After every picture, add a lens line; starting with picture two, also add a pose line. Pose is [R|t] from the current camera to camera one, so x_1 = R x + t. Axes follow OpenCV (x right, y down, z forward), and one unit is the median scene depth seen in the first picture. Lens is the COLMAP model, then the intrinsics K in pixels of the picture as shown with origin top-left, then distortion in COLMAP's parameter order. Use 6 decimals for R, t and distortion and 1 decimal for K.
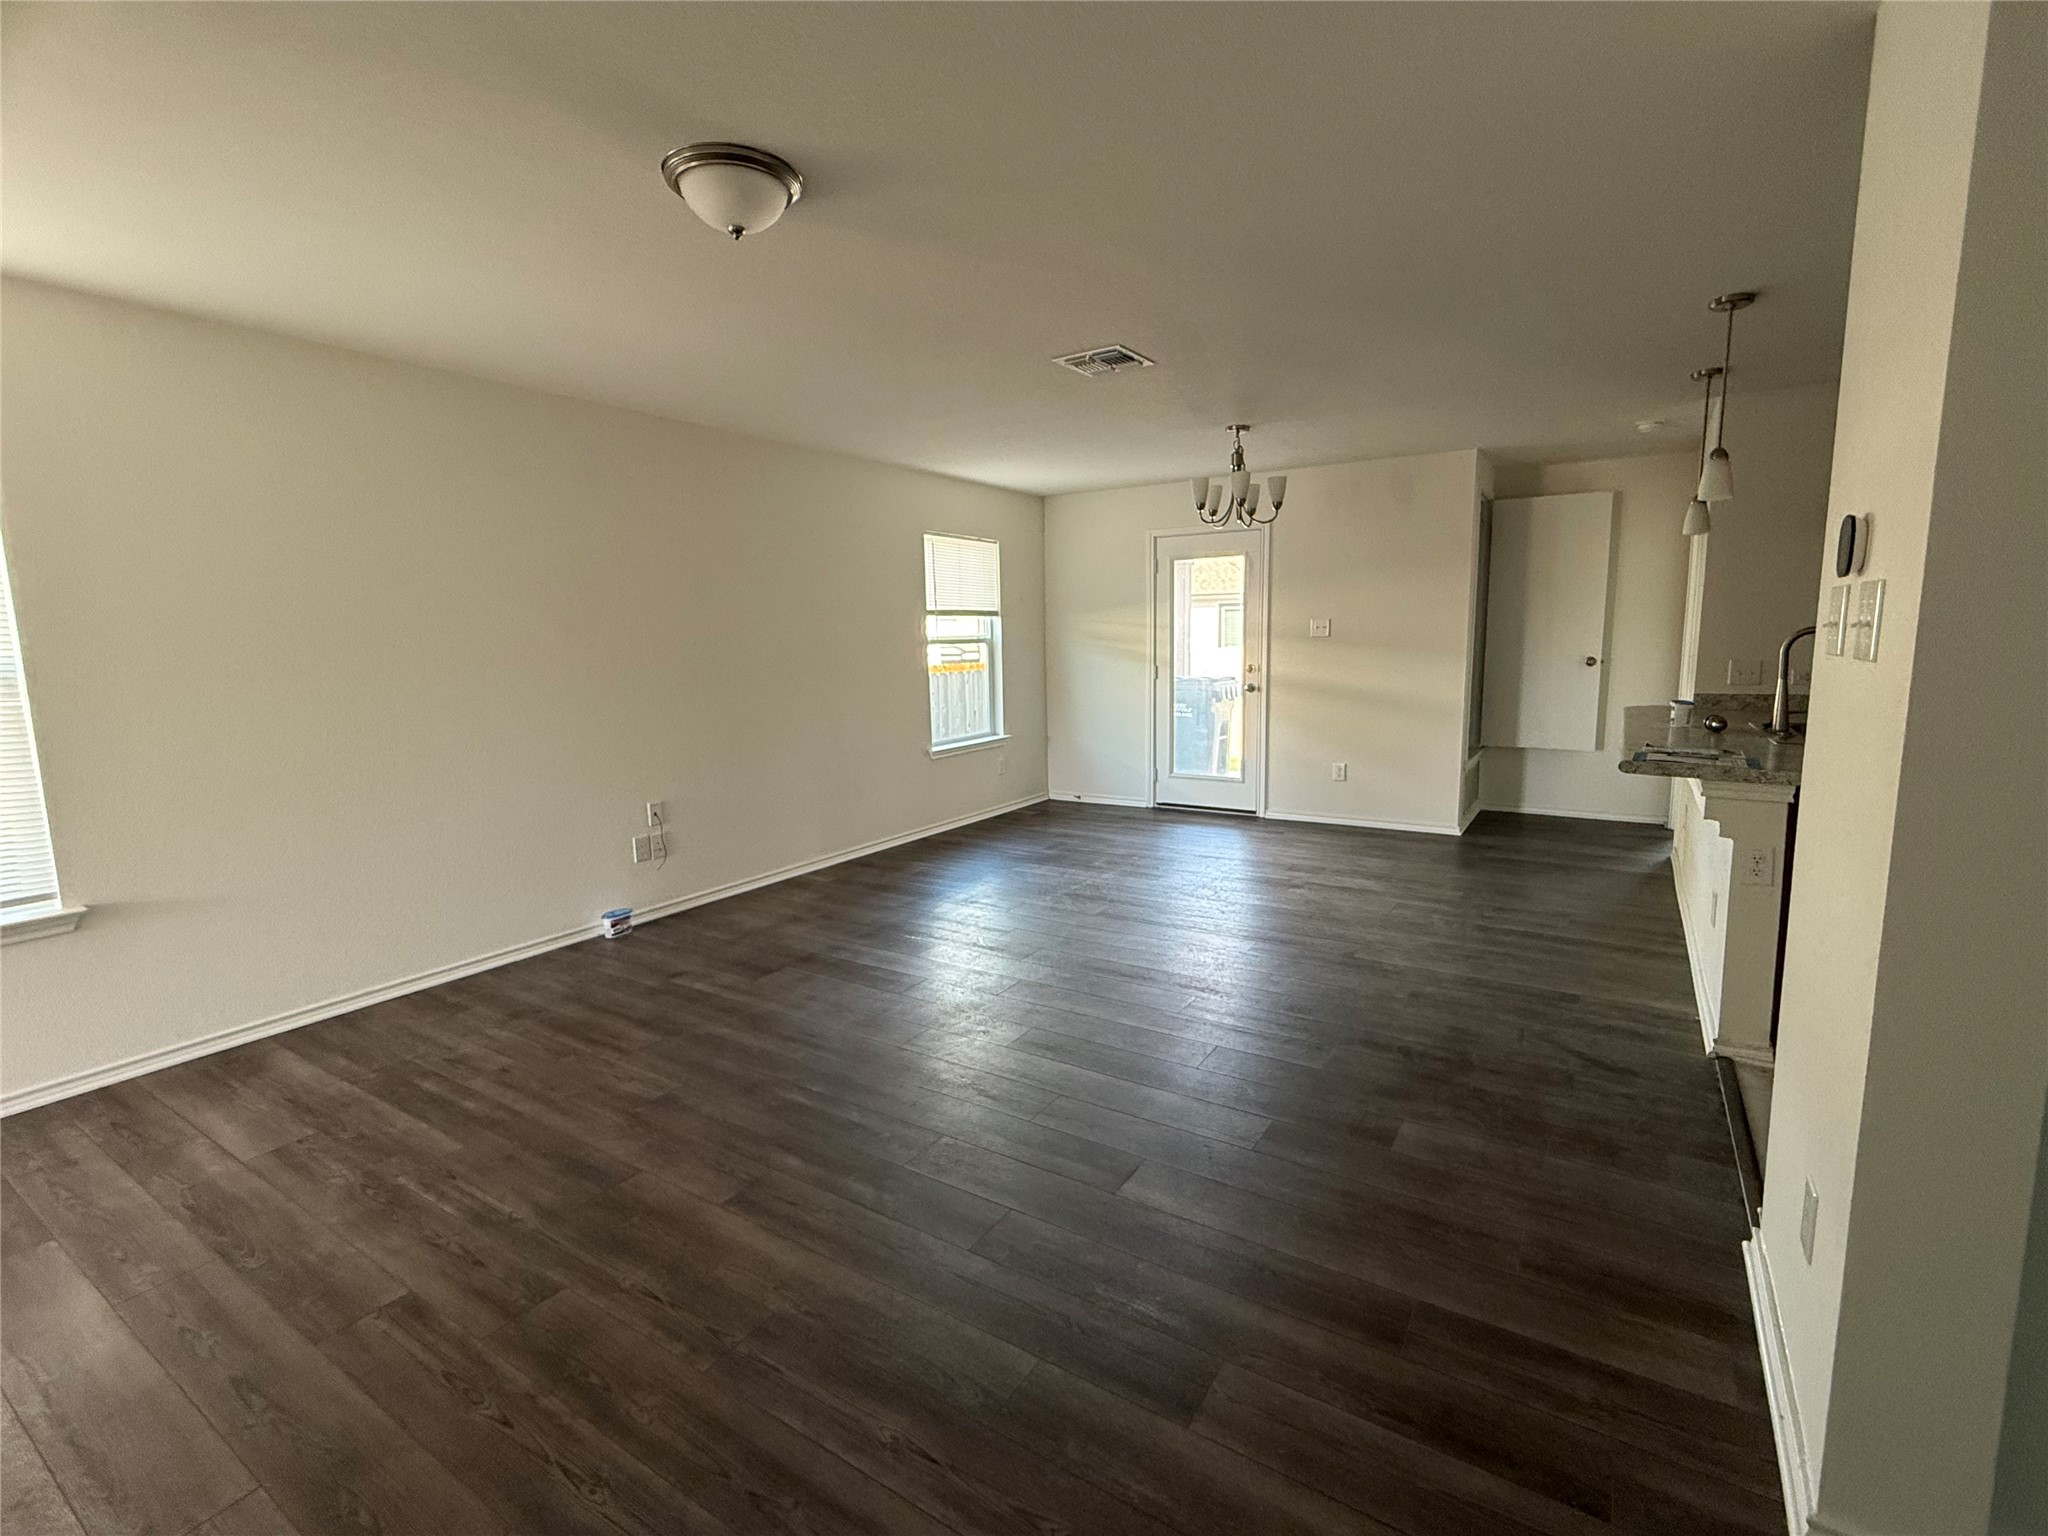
lens RADIAL K [[928.6, 0, 1016.3], [0, 928.6, 768.2], [0, 0, 1]] dist [0.000646, 0.000005]
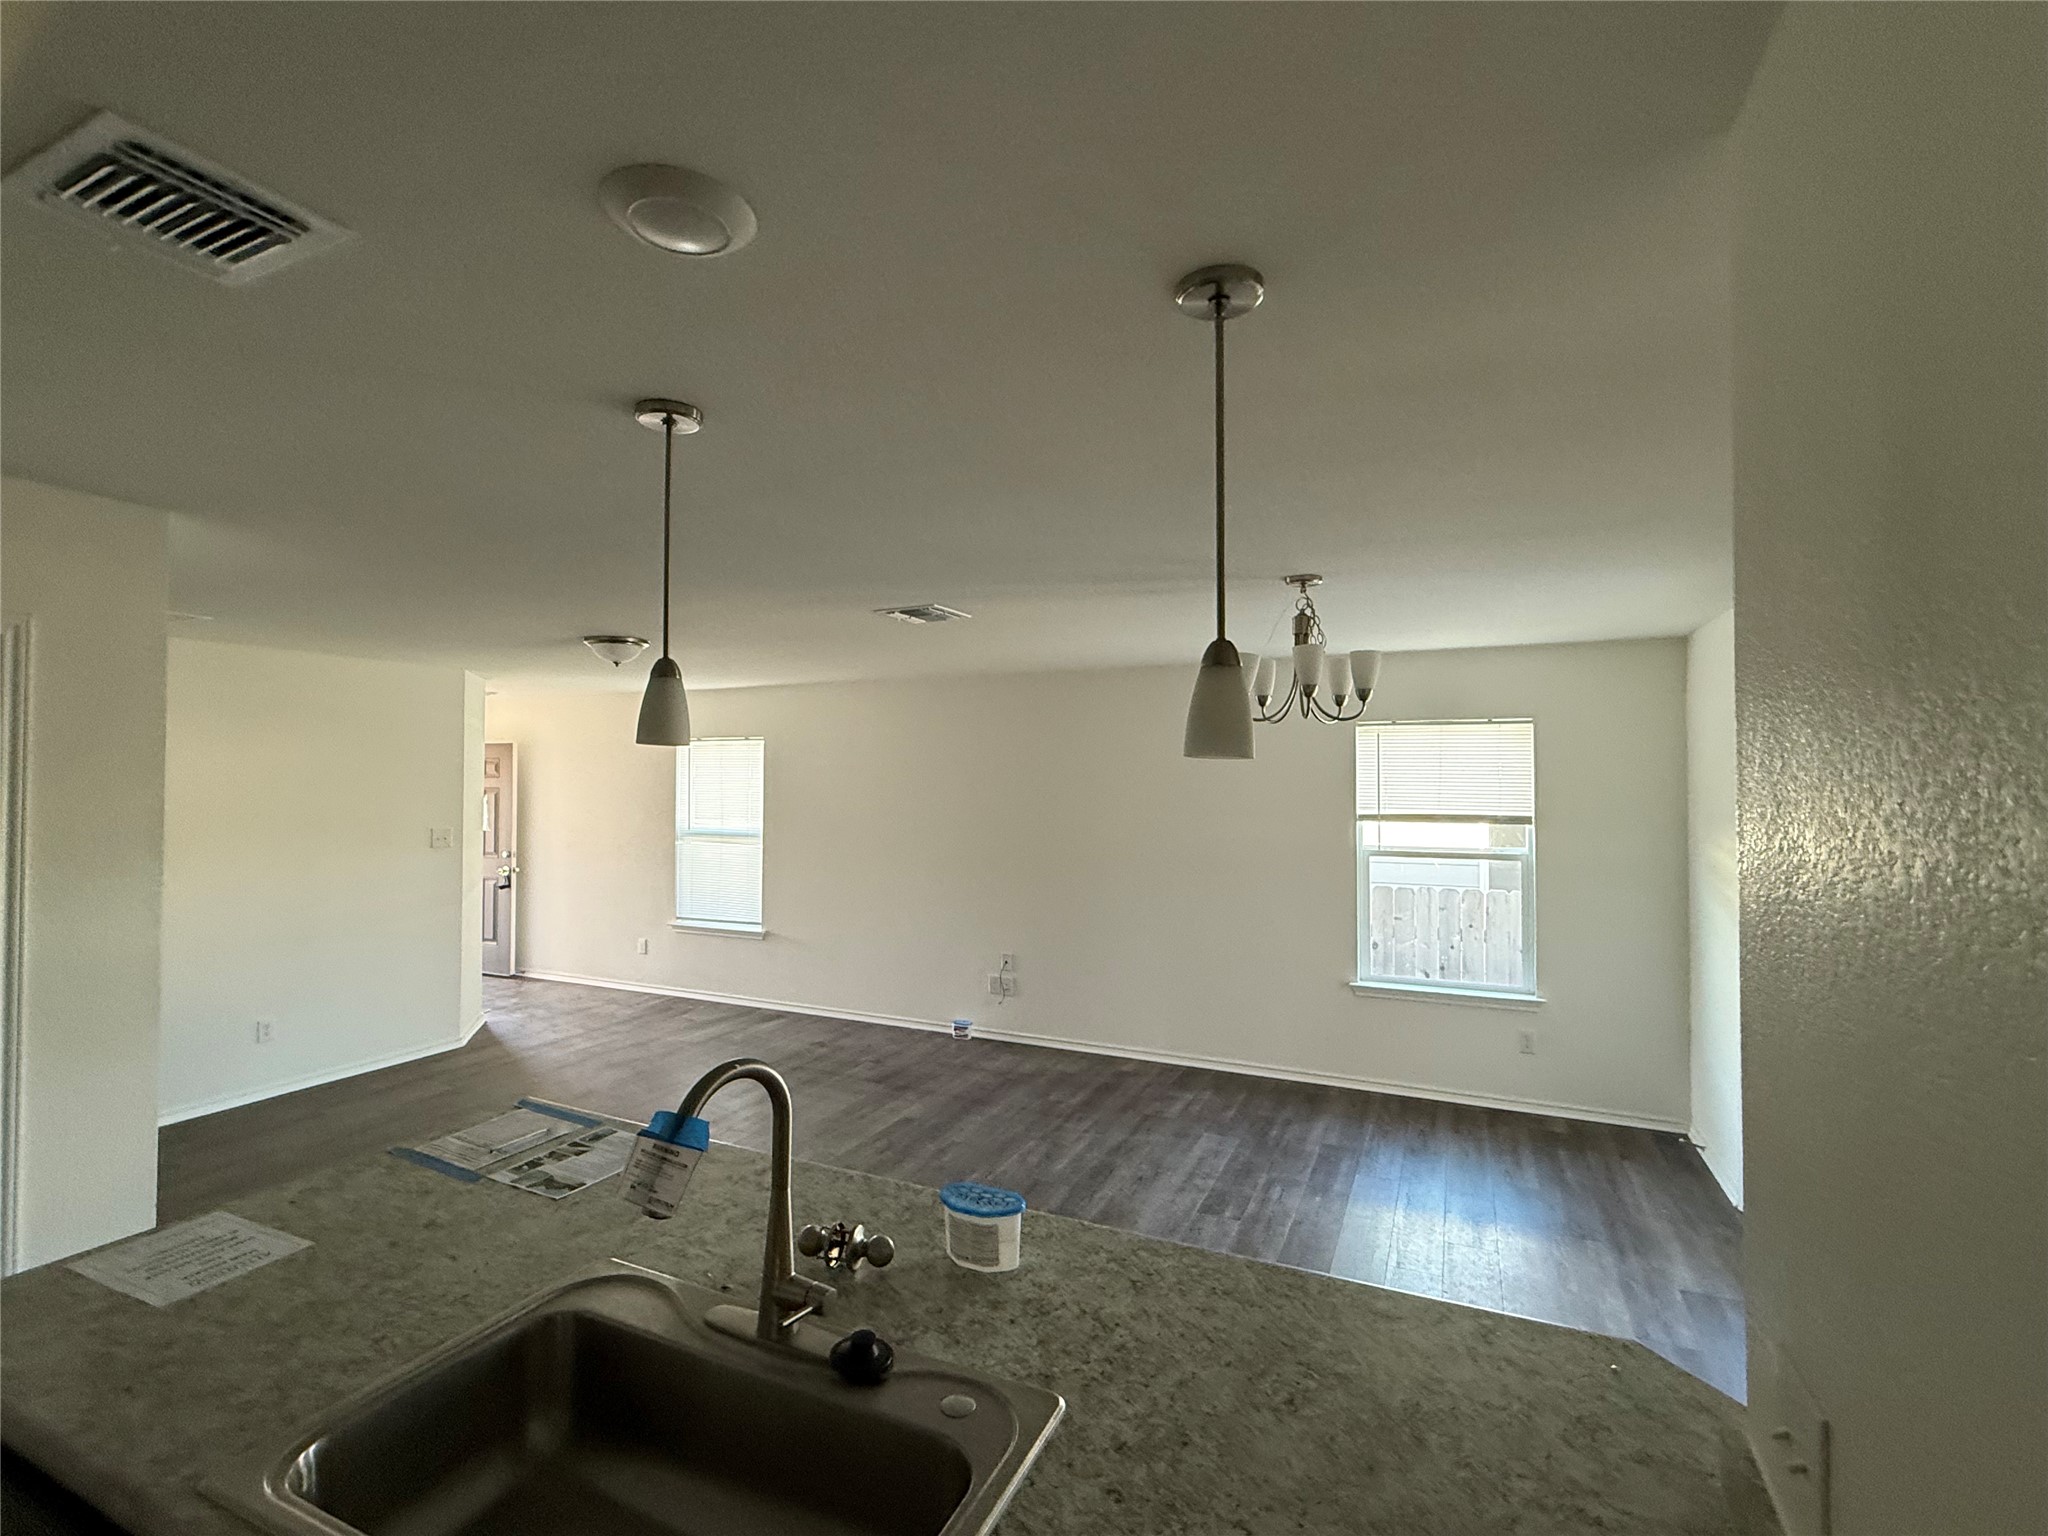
lens RADIAL K [[928.6, 0, 1020.8], [0, 928.6, 761.5], [0, 0, 1]] dist [0.000646, 0.000005]
pose [[0.137813, -0.002553, -0.990455, 0.692420], [-0.147042, 0.988863, -0.023009, -0.153753], [0.979483, 0.148809, 0.135902, 0.579172]]
